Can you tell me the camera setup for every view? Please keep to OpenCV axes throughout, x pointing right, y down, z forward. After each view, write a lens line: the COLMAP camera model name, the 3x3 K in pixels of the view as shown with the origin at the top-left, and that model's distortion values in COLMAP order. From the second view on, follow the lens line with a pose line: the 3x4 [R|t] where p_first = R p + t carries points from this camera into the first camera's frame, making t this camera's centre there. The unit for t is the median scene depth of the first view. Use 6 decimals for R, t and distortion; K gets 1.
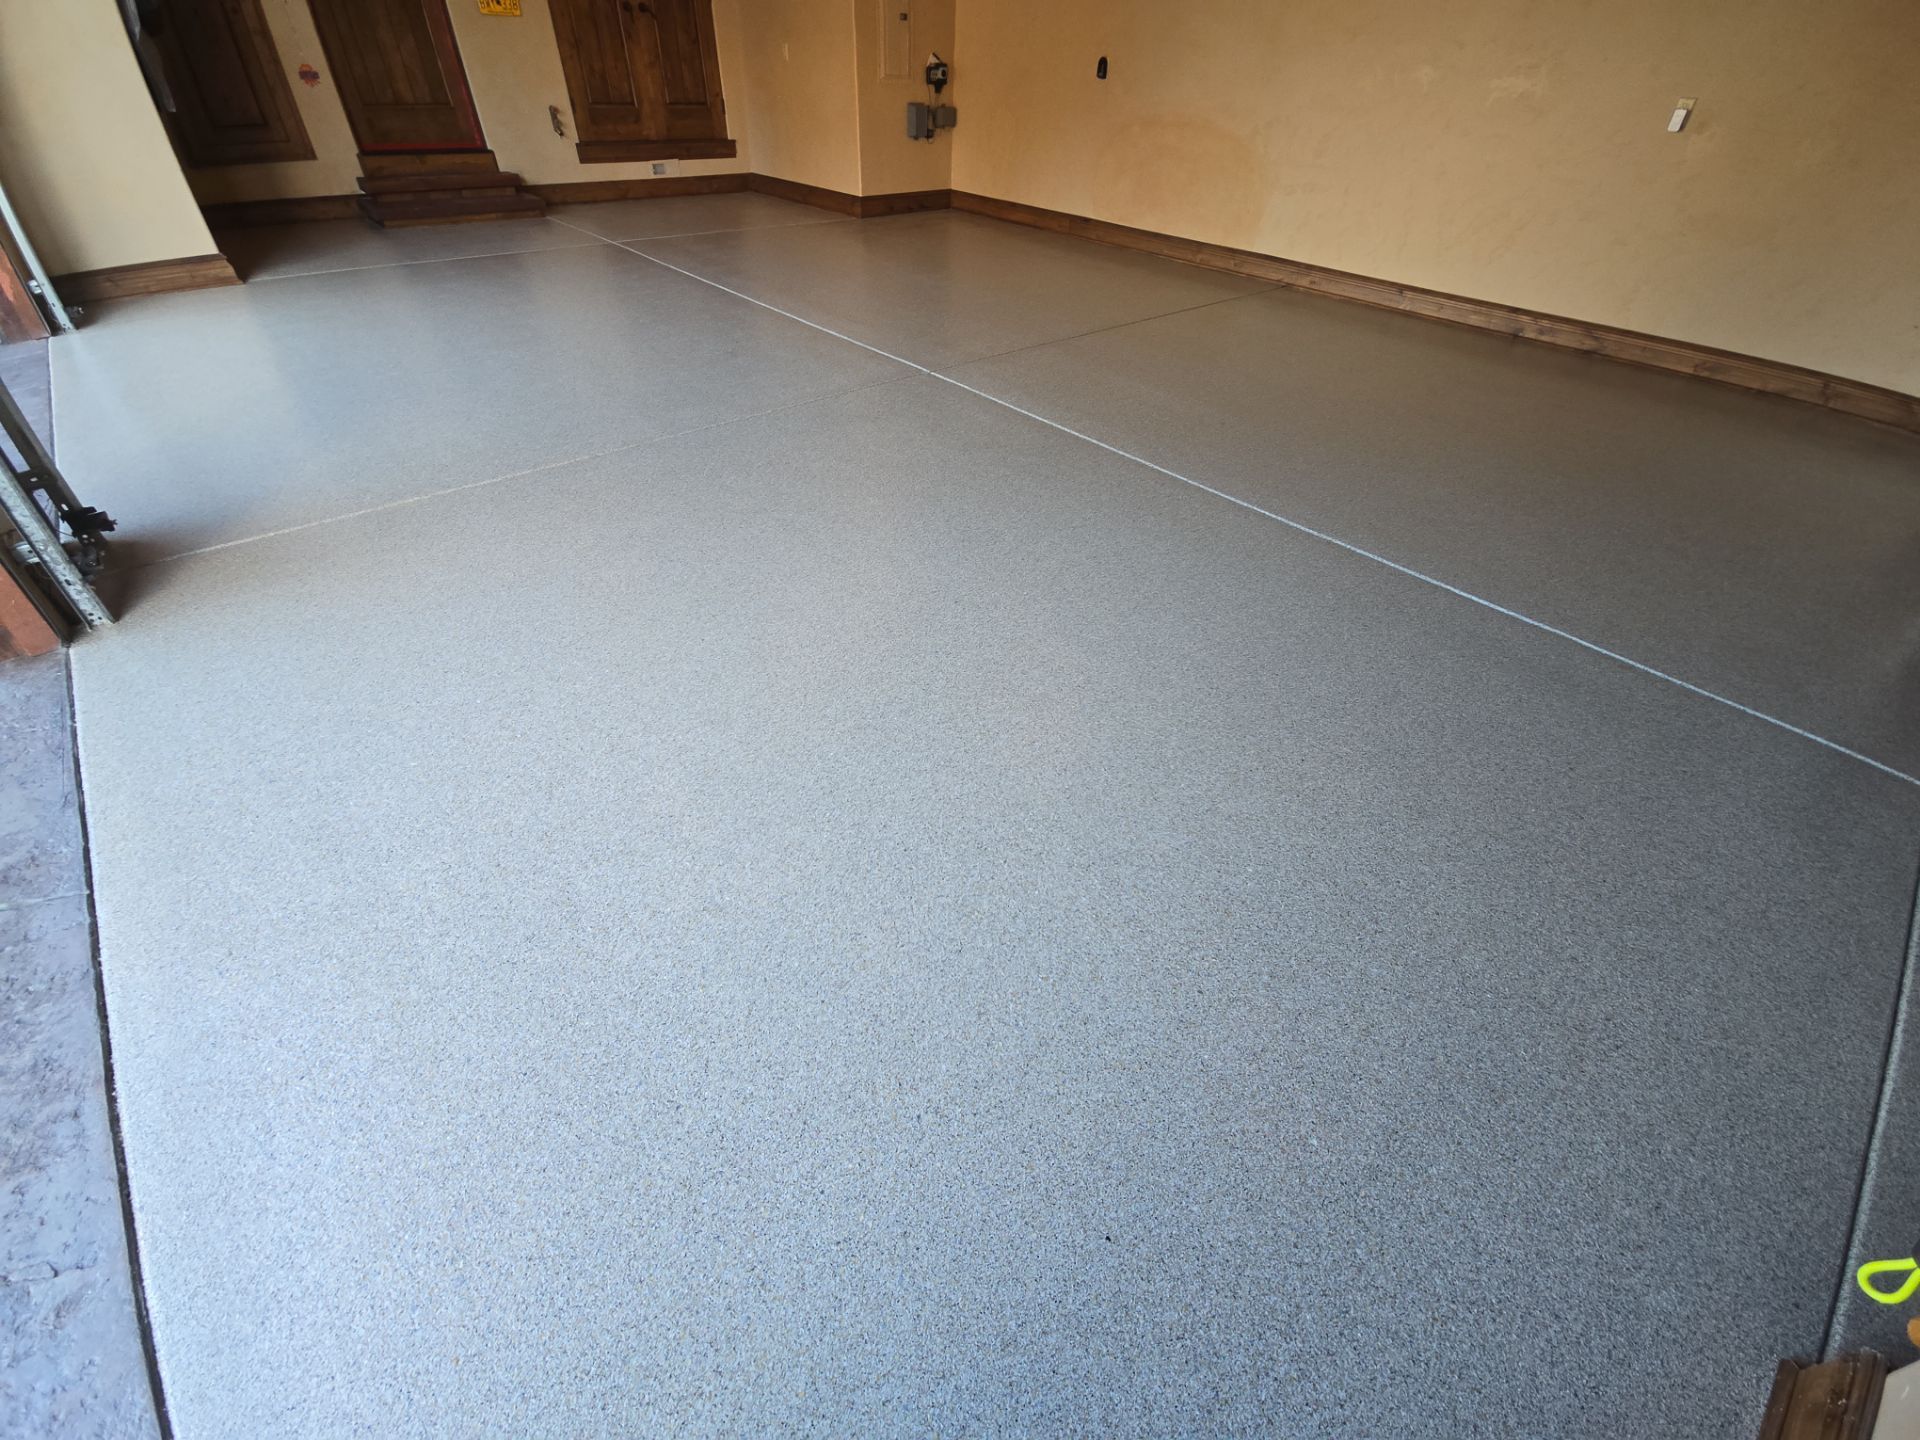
lens RADIAL K [[784.6, 0, 969.6], [0, 784.6, 717.0], [0, 0, 1]] dist [0.016060, -0.009713]
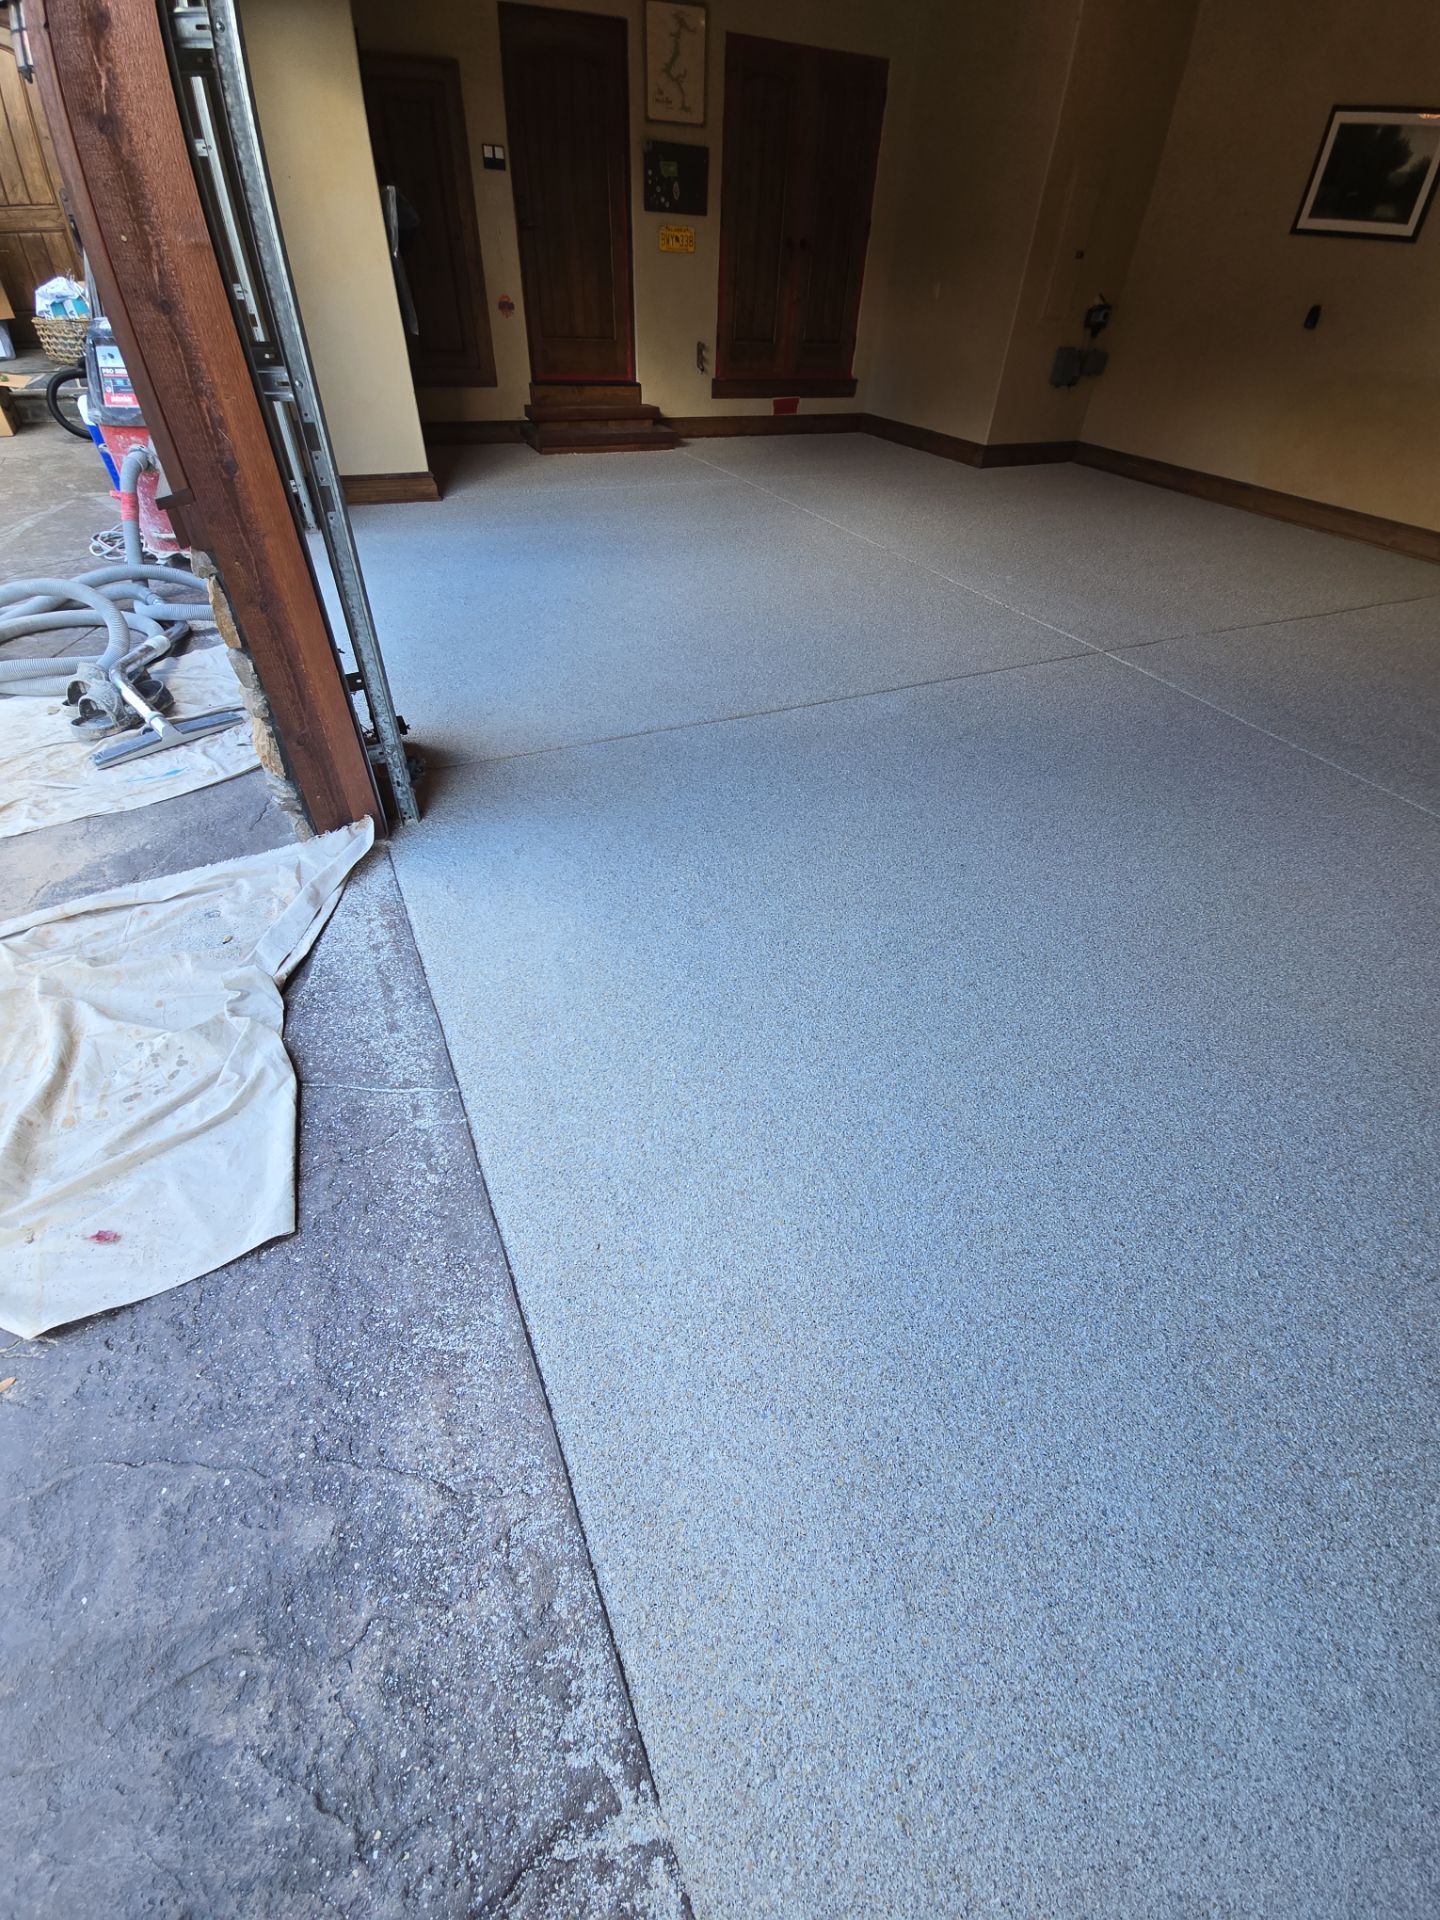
lens RADIAL K [[784.6, 0, 726.5], [0, 784.6, 973.3], [0, 0, 1]] dist [0.016060, -0.009713]
pose [[0.959383, 0.192083, -0.206611, -0.120997], [-0.187917, 0.981379, 0.039792, -0.011012], [0.210407, 0.000650, 0.977614, -0.000321]]
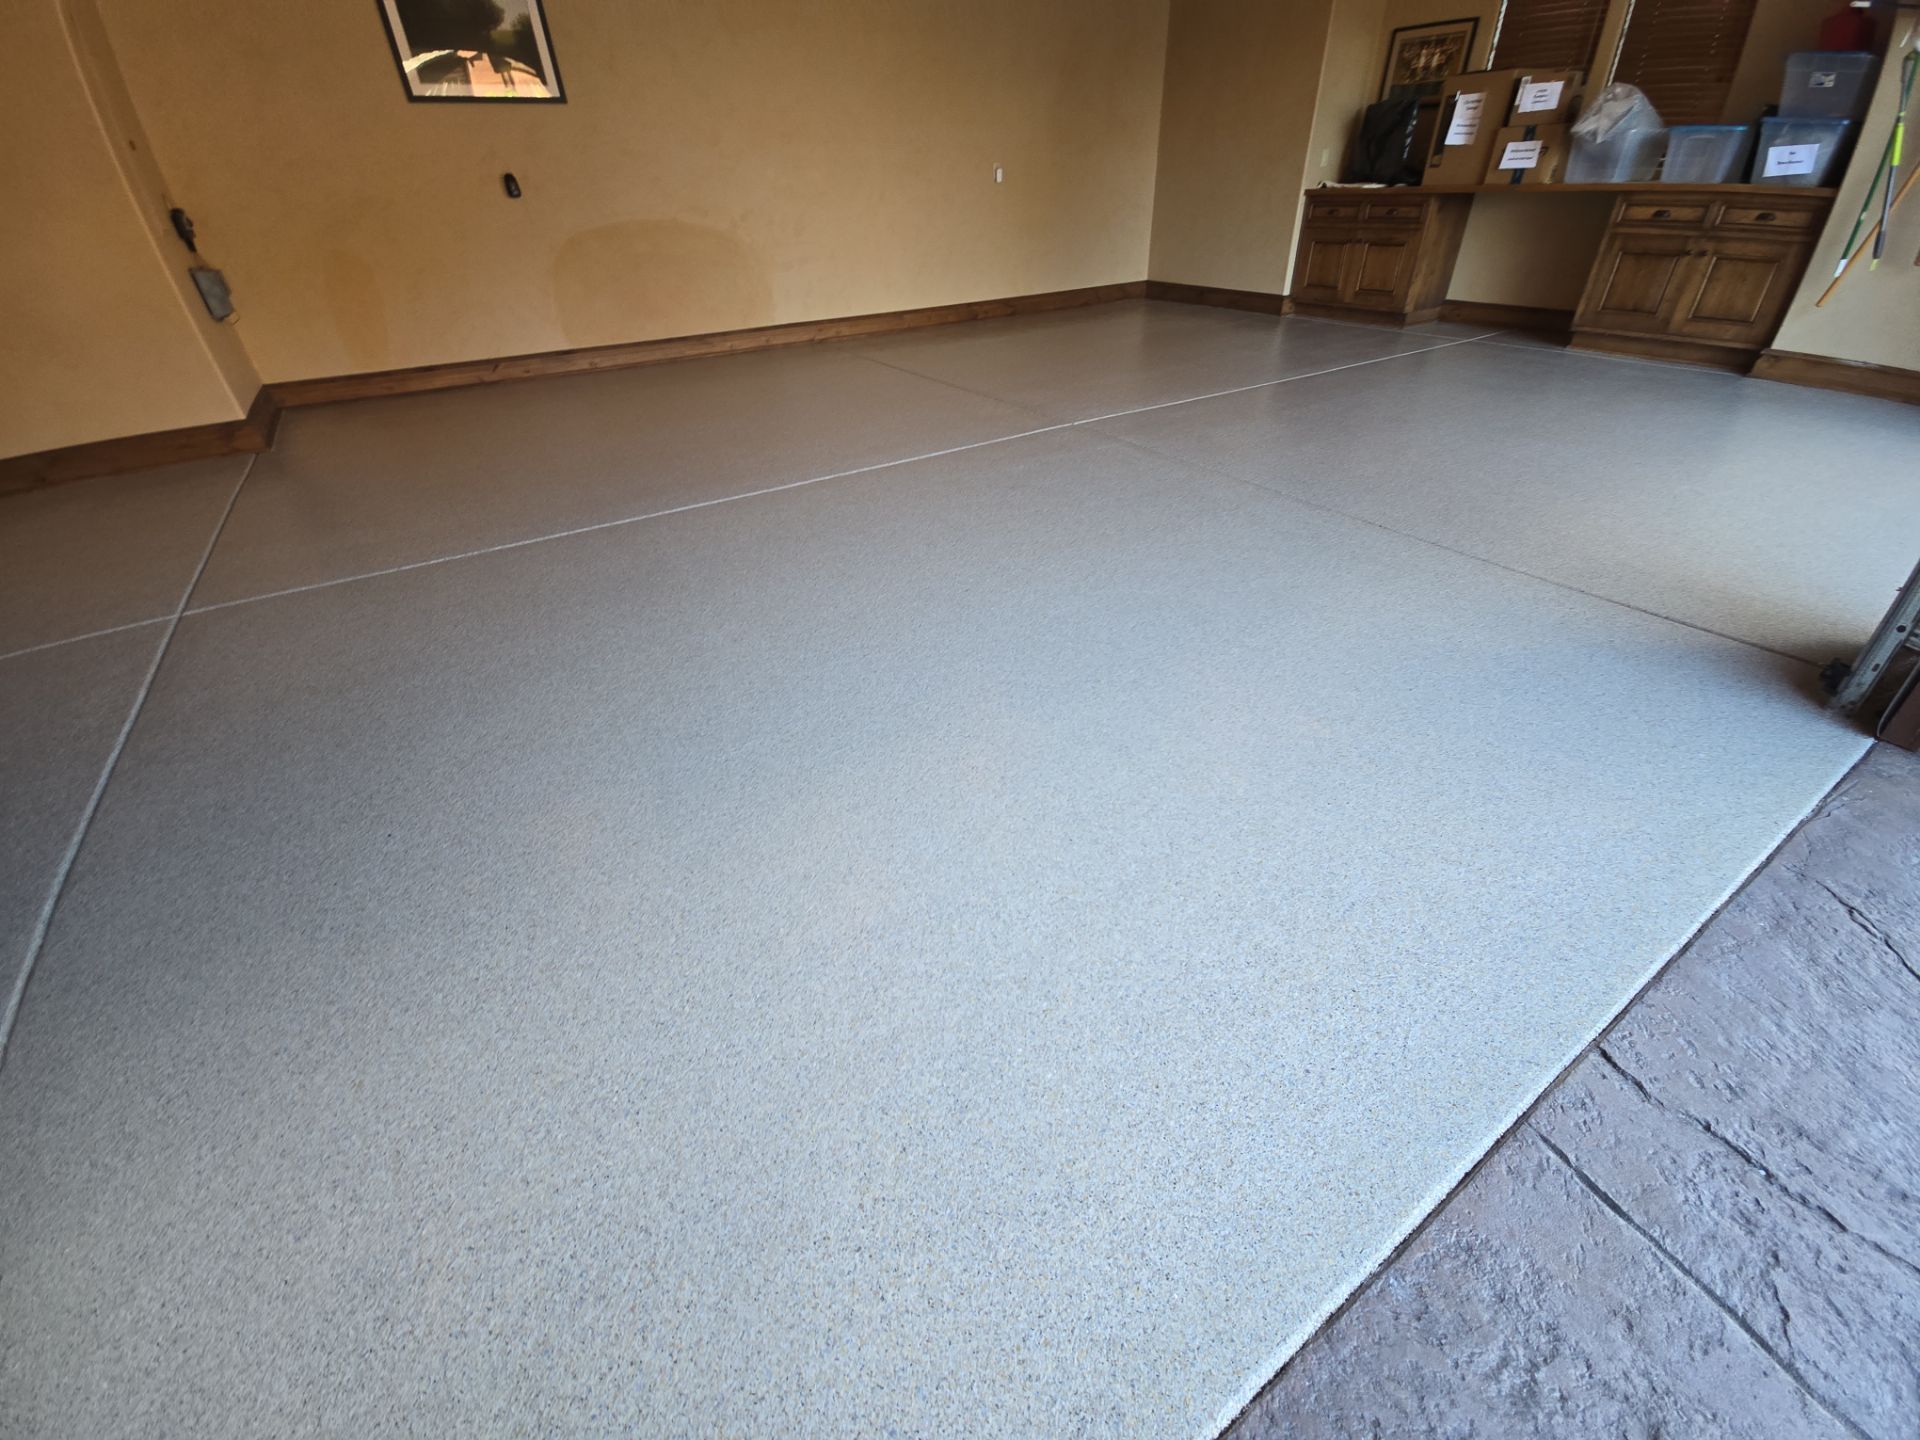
lens RADIAL K [[784.6, 0, 948.1], [0, 784.6, 714.5], [0, 0, 1]] dist [0.016060, -0.009713]
pose [[0.162982, -0.588369, 0.791997, -0.656867], [0.667614, 0.656812, 0.350556, -0.378224], [-0.726450, 0.471614, 0.499852, 0.439421]]
